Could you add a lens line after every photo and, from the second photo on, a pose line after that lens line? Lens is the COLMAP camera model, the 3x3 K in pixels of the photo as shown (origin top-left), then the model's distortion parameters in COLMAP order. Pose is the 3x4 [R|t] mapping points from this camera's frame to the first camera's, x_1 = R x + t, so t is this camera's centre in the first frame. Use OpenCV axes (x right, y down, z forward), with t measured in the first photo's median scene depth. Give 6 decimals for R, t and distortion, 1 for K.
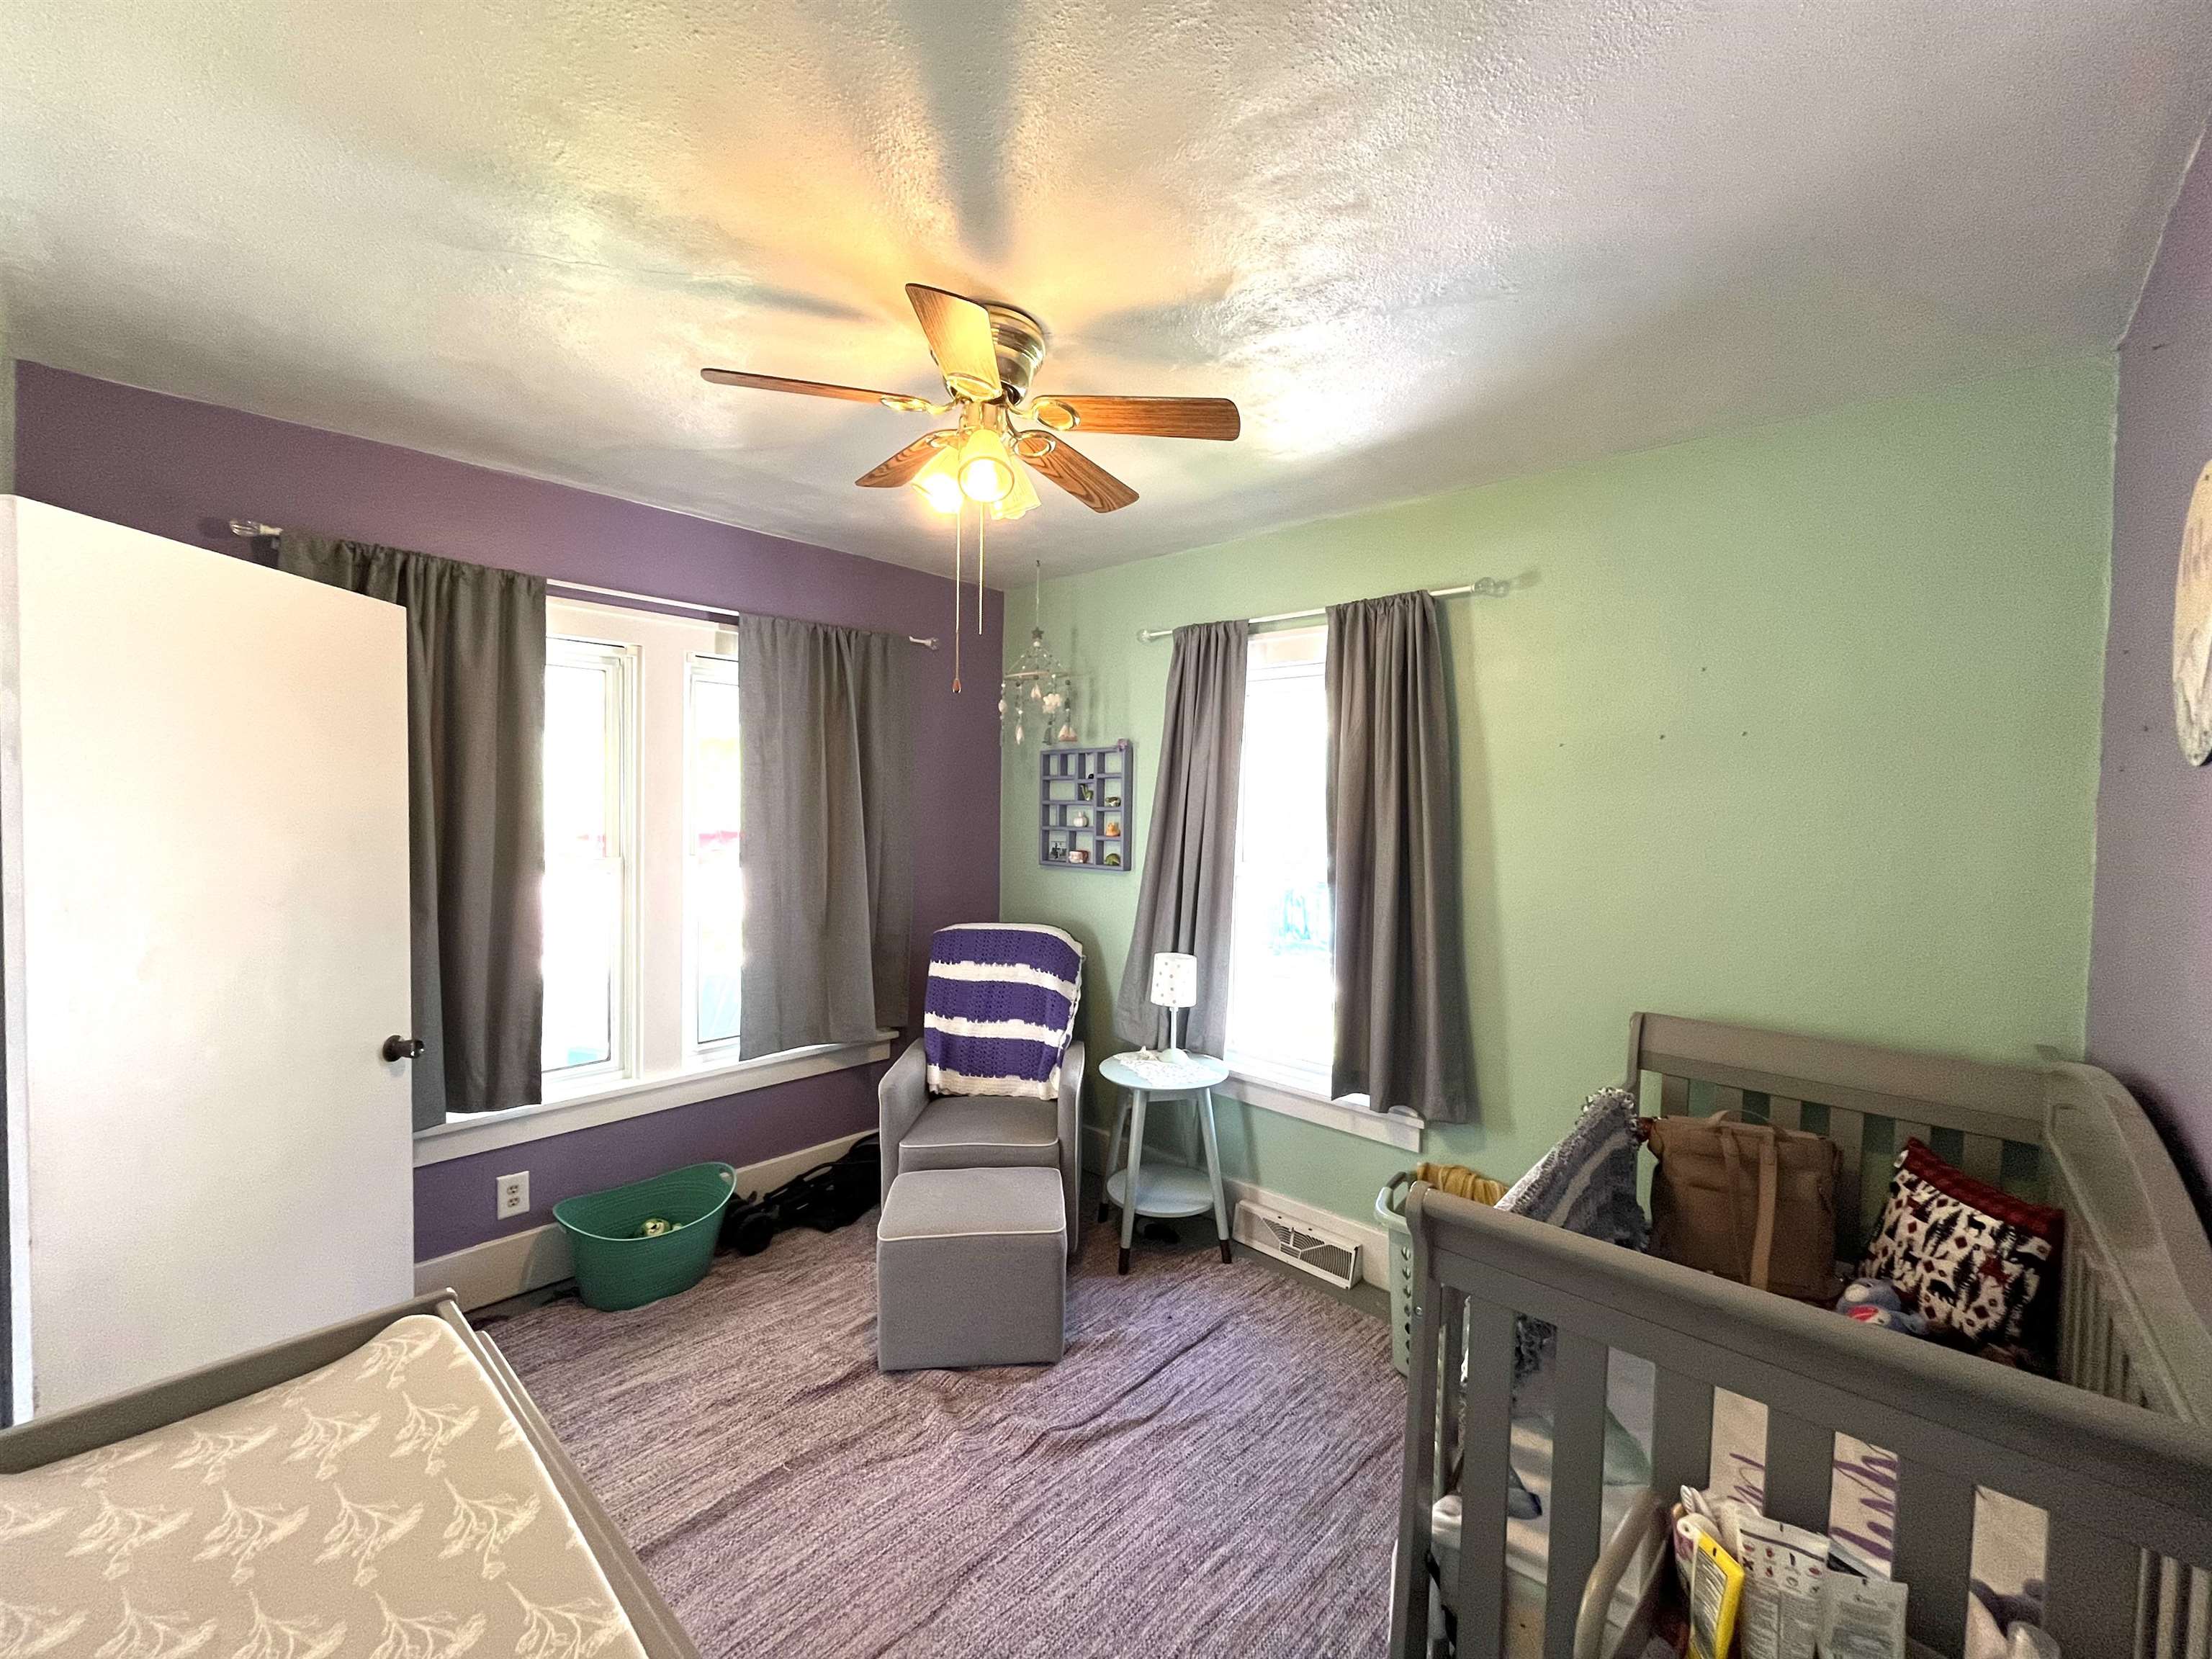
lens RADIAL K [[884.4, 0, 1098.7], [0, 884.4, 826.3], [0, 0, 1]] dist [-0.004140, -0.001605]
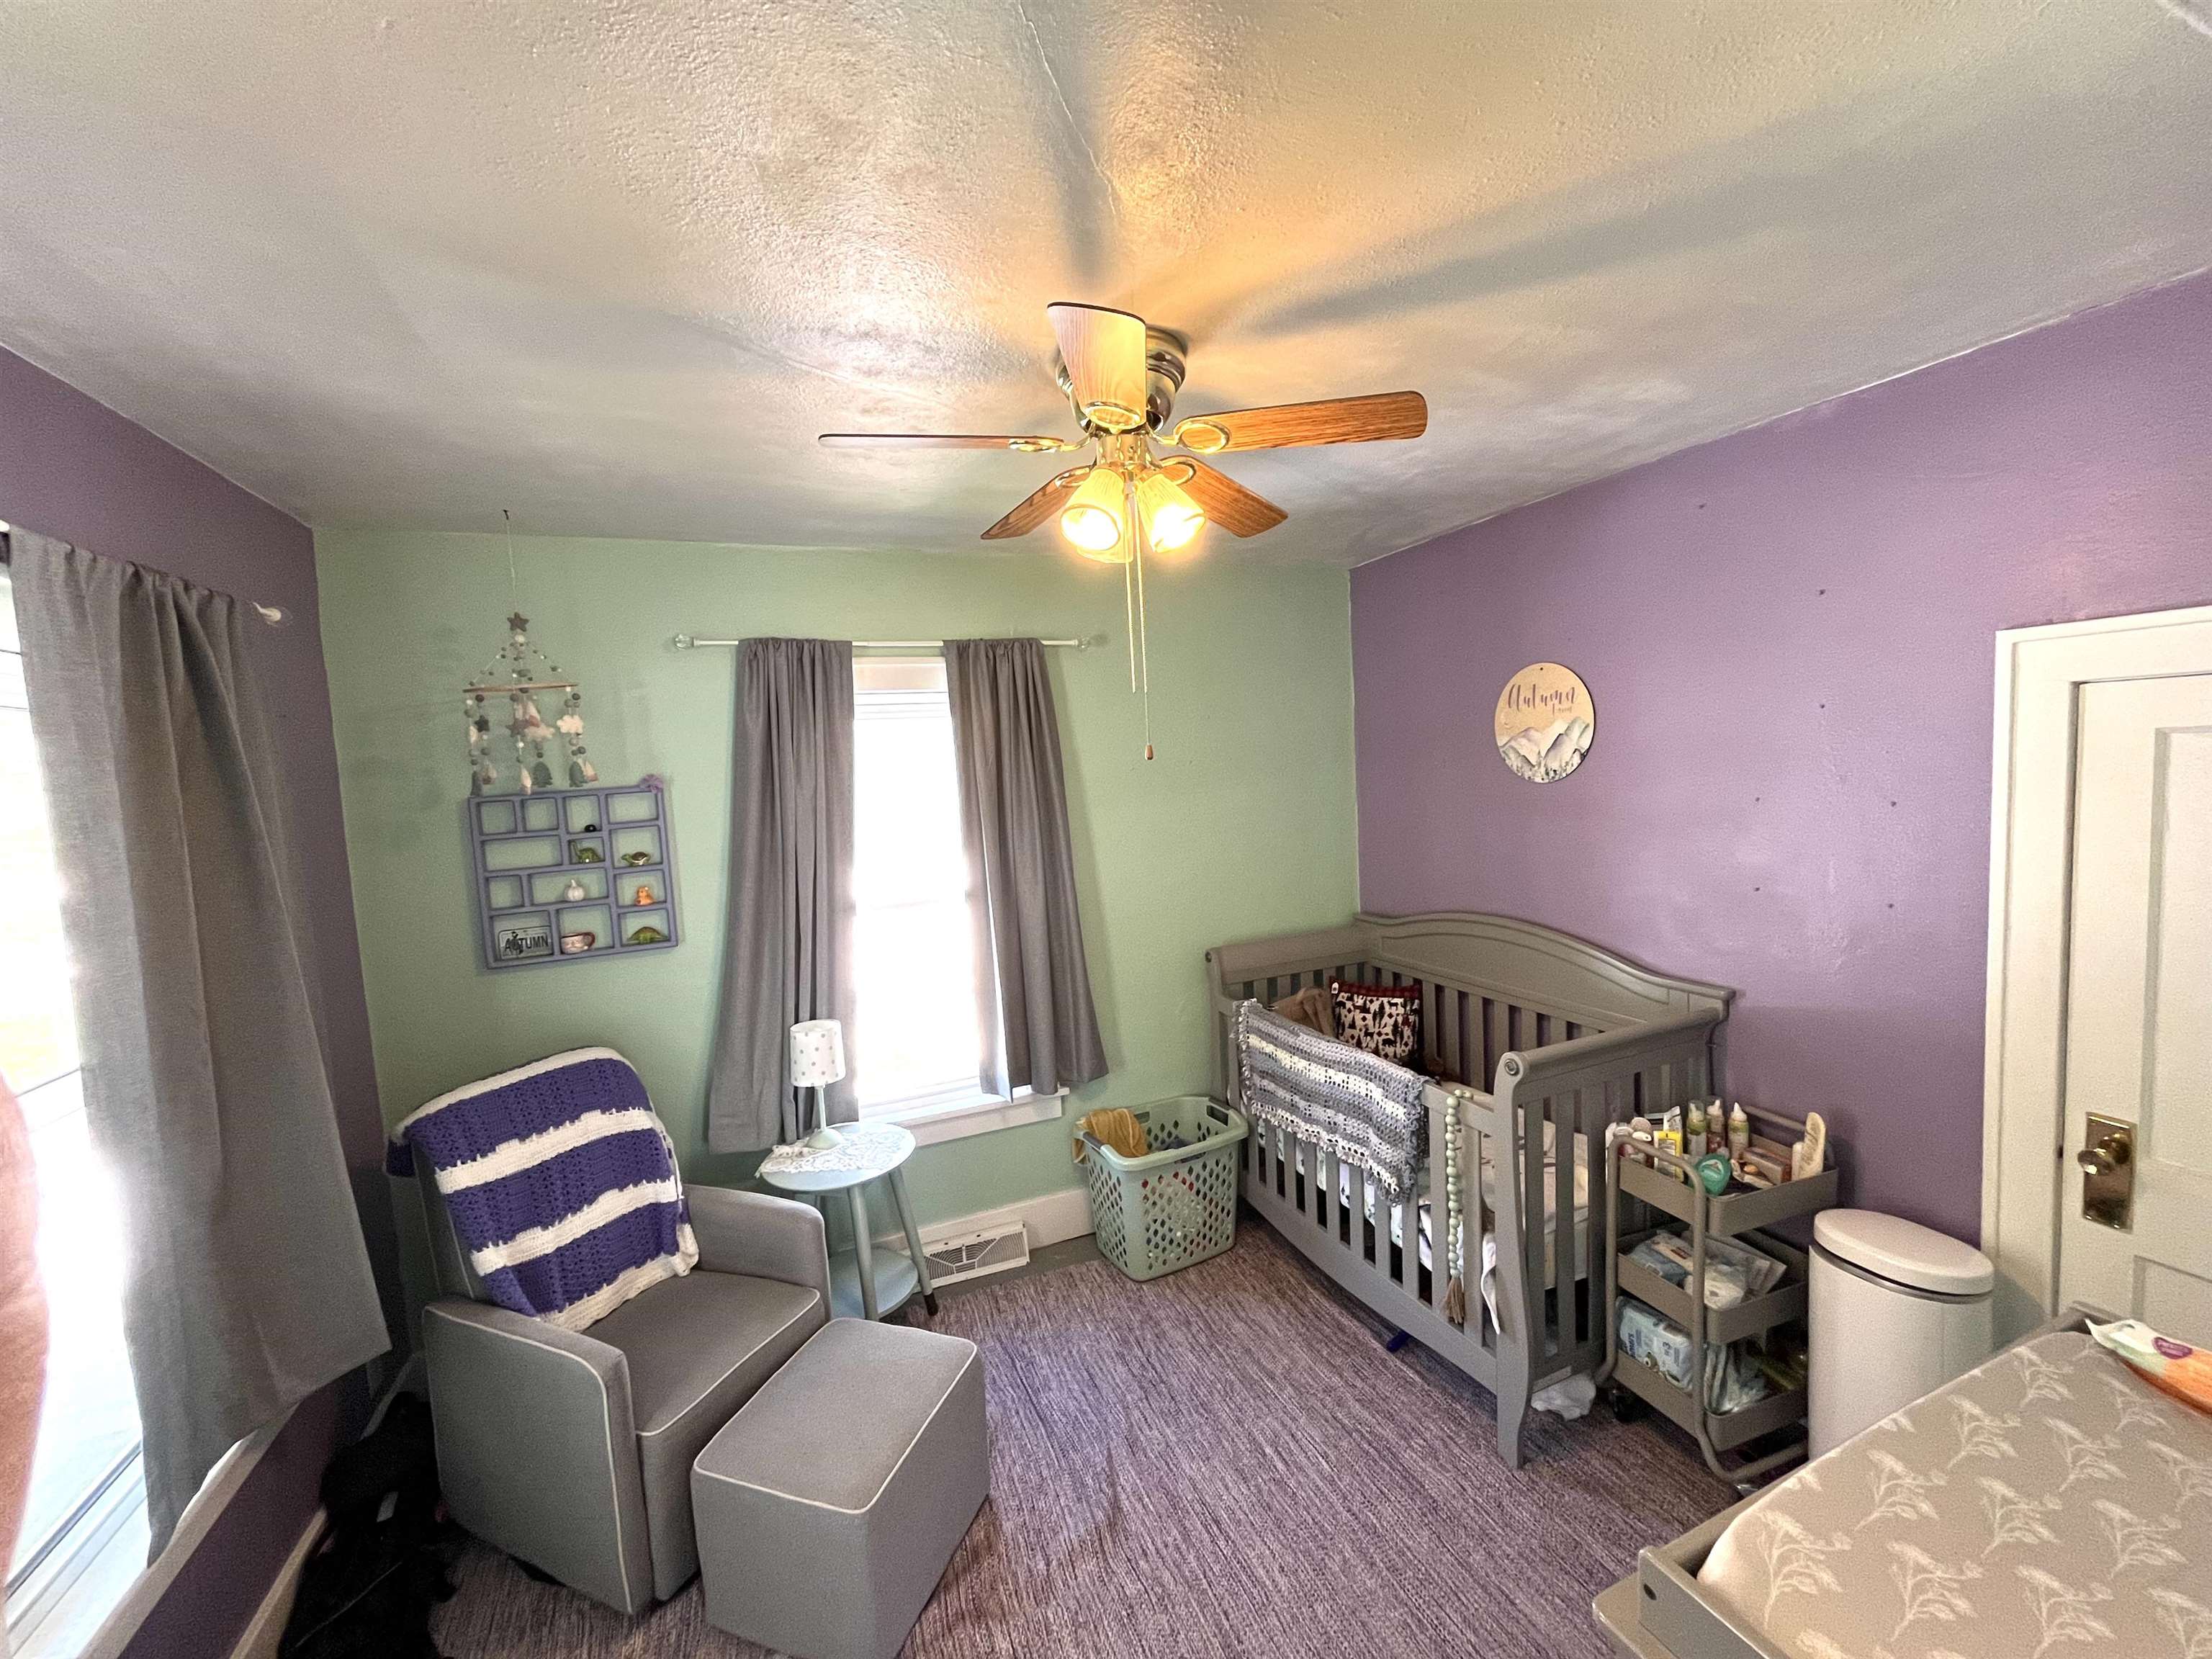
lens RADIAL K [[884.4, 0, 1106.7], [0, 884.4, 829.8], [0, 0, 1]] dist [-0.004140, -0.001605]
pose [[0.421118, -0.109935, 0.900319, -0.569736], [0.090528, 0.992765, 0.078880, -0.088197], [-0.902477, 0.048286, 0.428024, 0.378866]]
